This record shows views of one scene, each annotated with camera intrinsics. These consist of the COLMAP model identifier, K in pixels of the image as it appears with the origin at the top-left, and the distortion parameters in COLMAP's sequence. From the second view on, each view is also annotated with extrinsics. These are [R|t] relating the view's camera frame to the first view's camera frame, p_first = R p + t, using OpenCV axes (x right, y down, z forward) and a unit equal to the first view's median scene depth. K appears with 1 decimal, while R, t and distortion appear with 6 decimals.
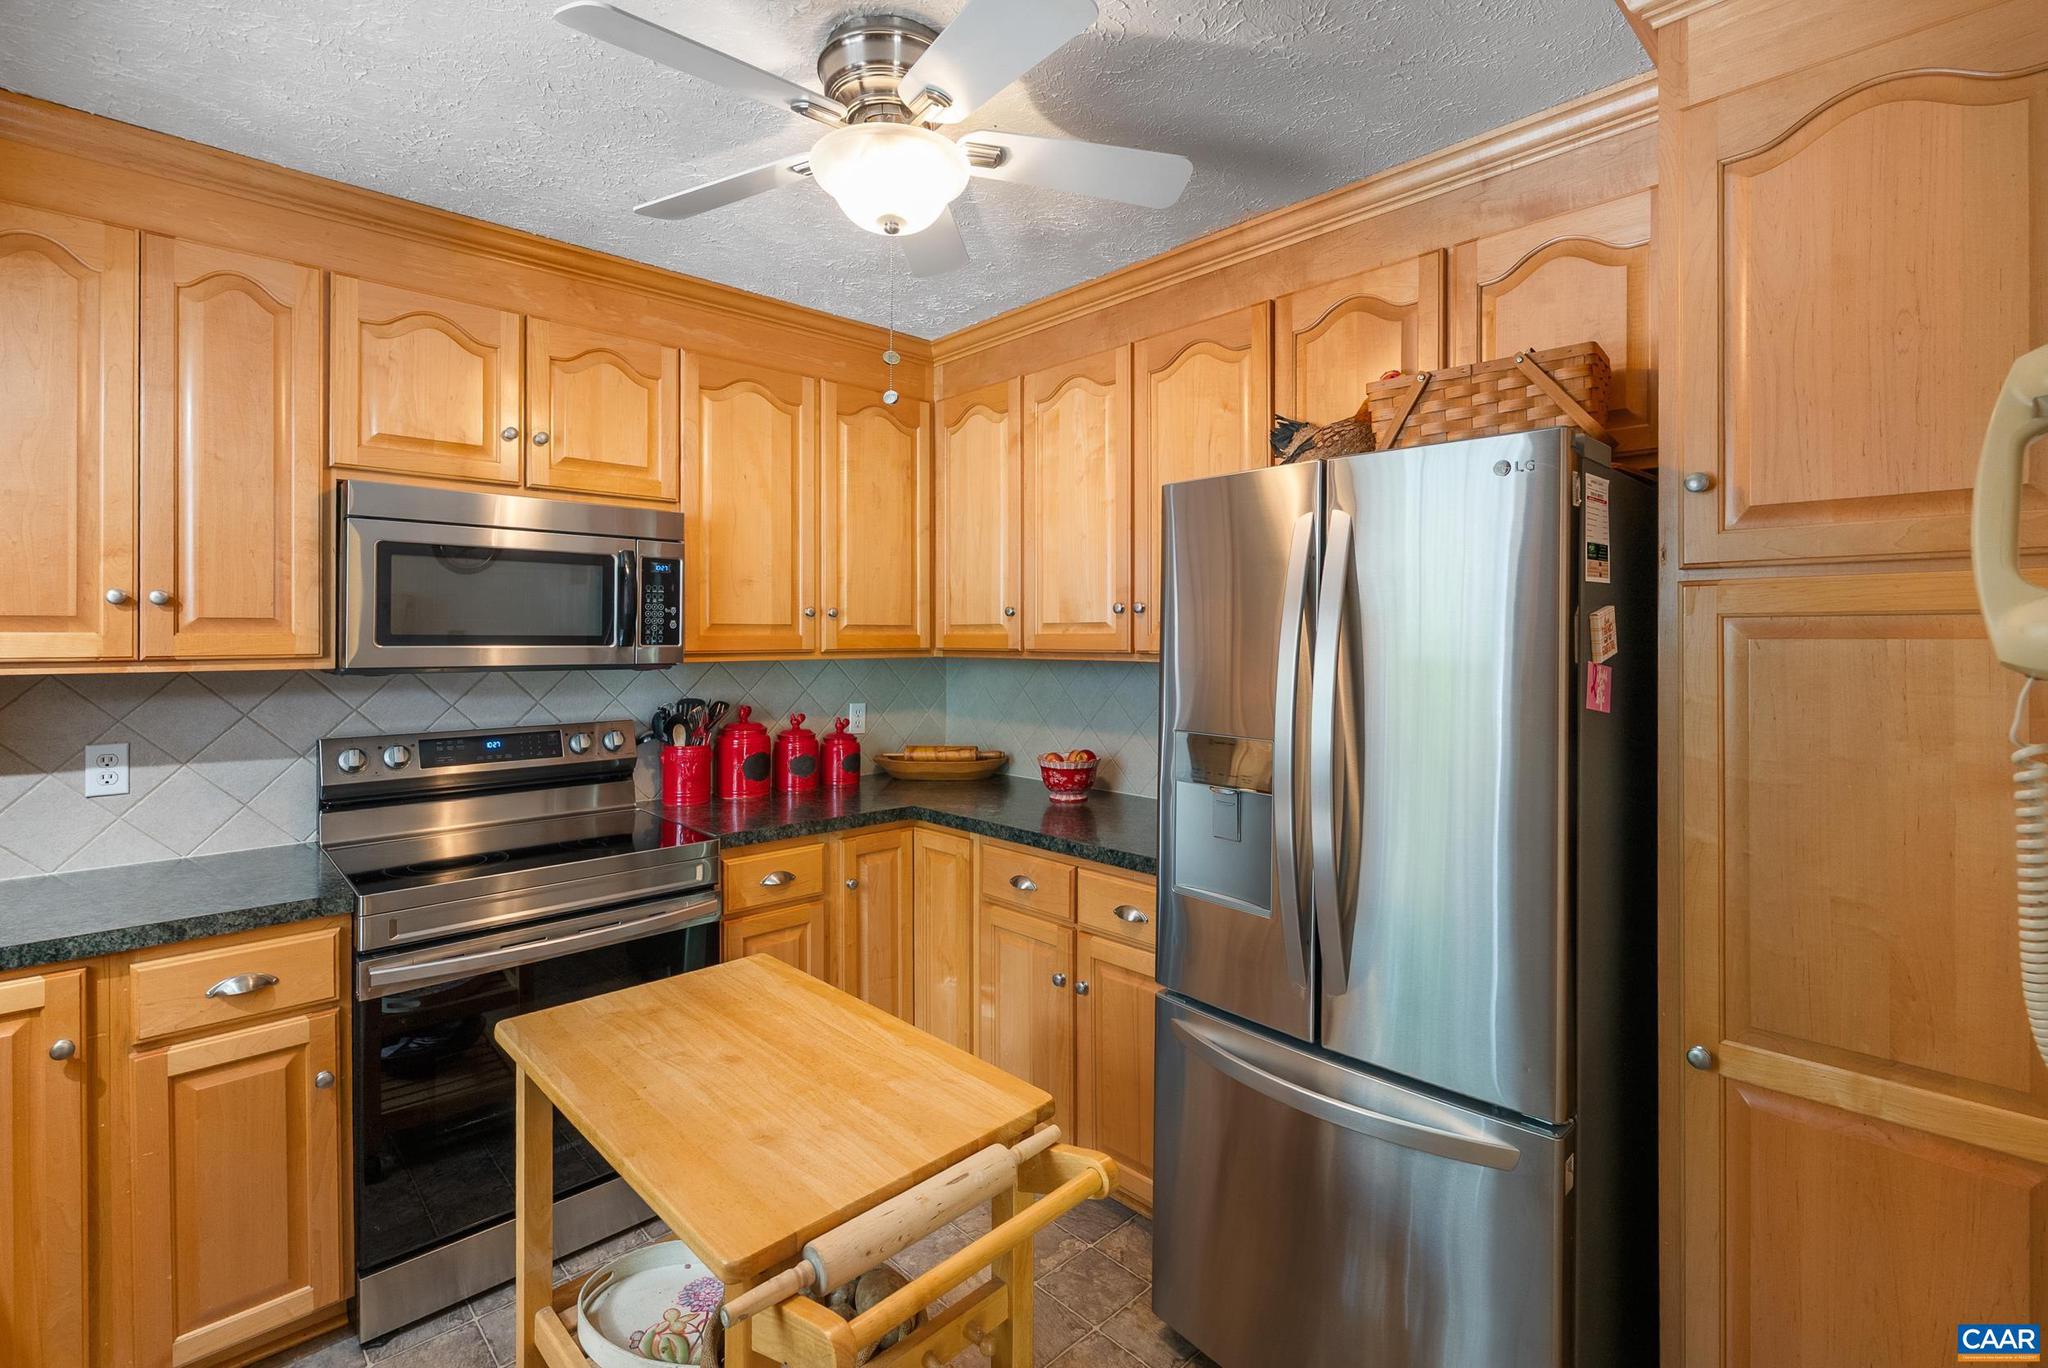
lens RADIAL K [[921.4, 0, 1028.0], [0, 921.4, 632.6], [0, 0, 1]] dist [-0.001651, -0.000604]
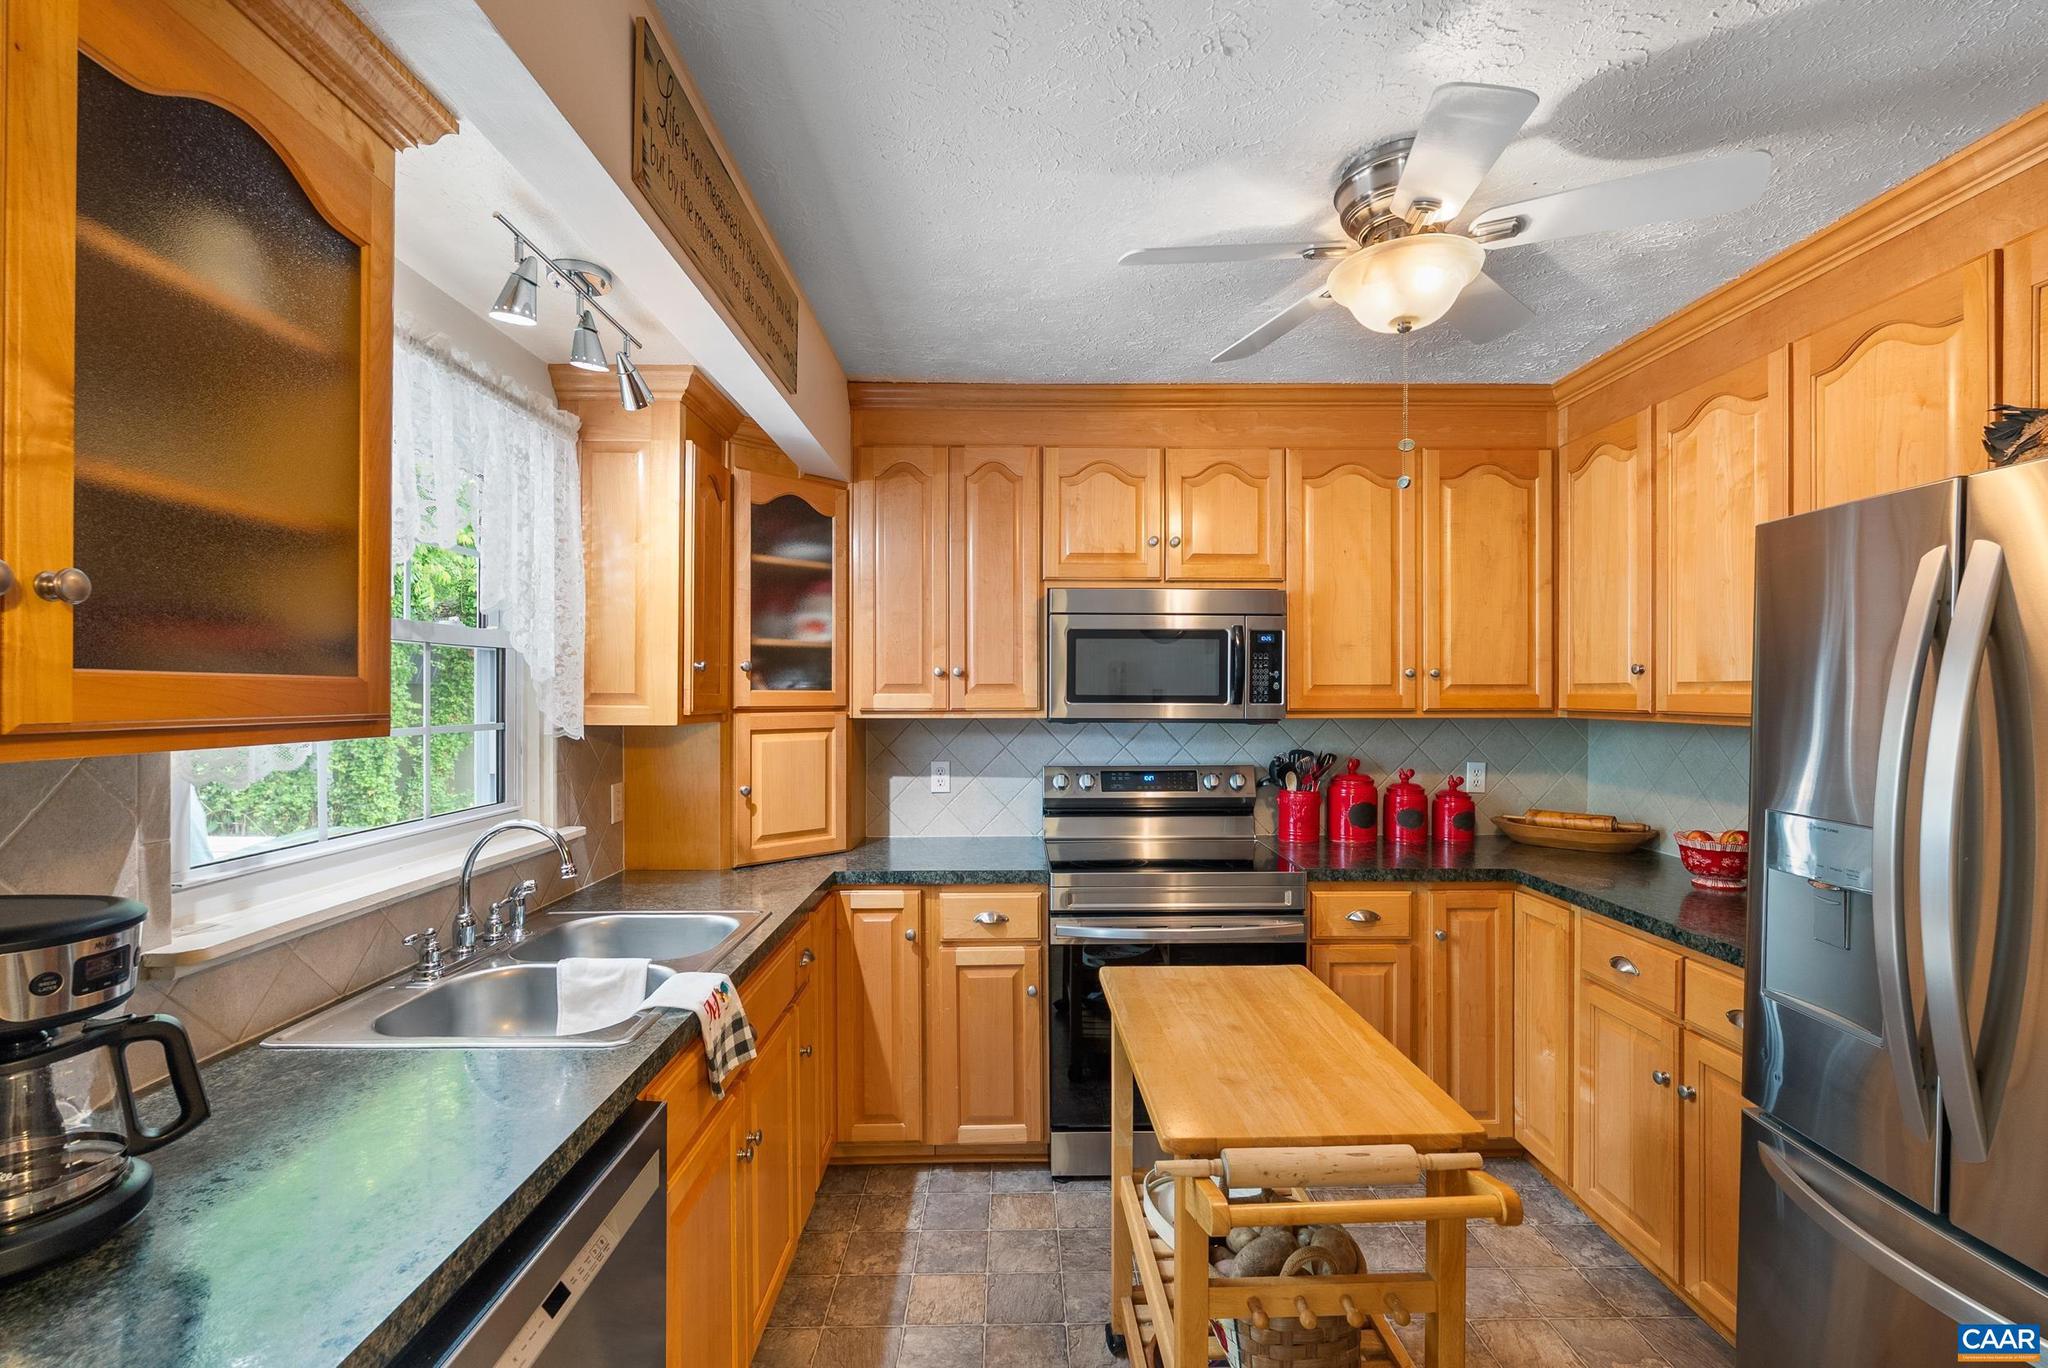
lens RADIAL K [[921.4, 0, 1025.0], [0, 921.4, 693.4], [0, 0, 1]] dist [-0.001651, -0.000604]
pose [[0.731544, 0.002583, -0.681789, 0.210183], [0.003687, 0.999963, 0.007744, -0.010917], [0.681784, -0.008178, 0.731508, -0.088605]]
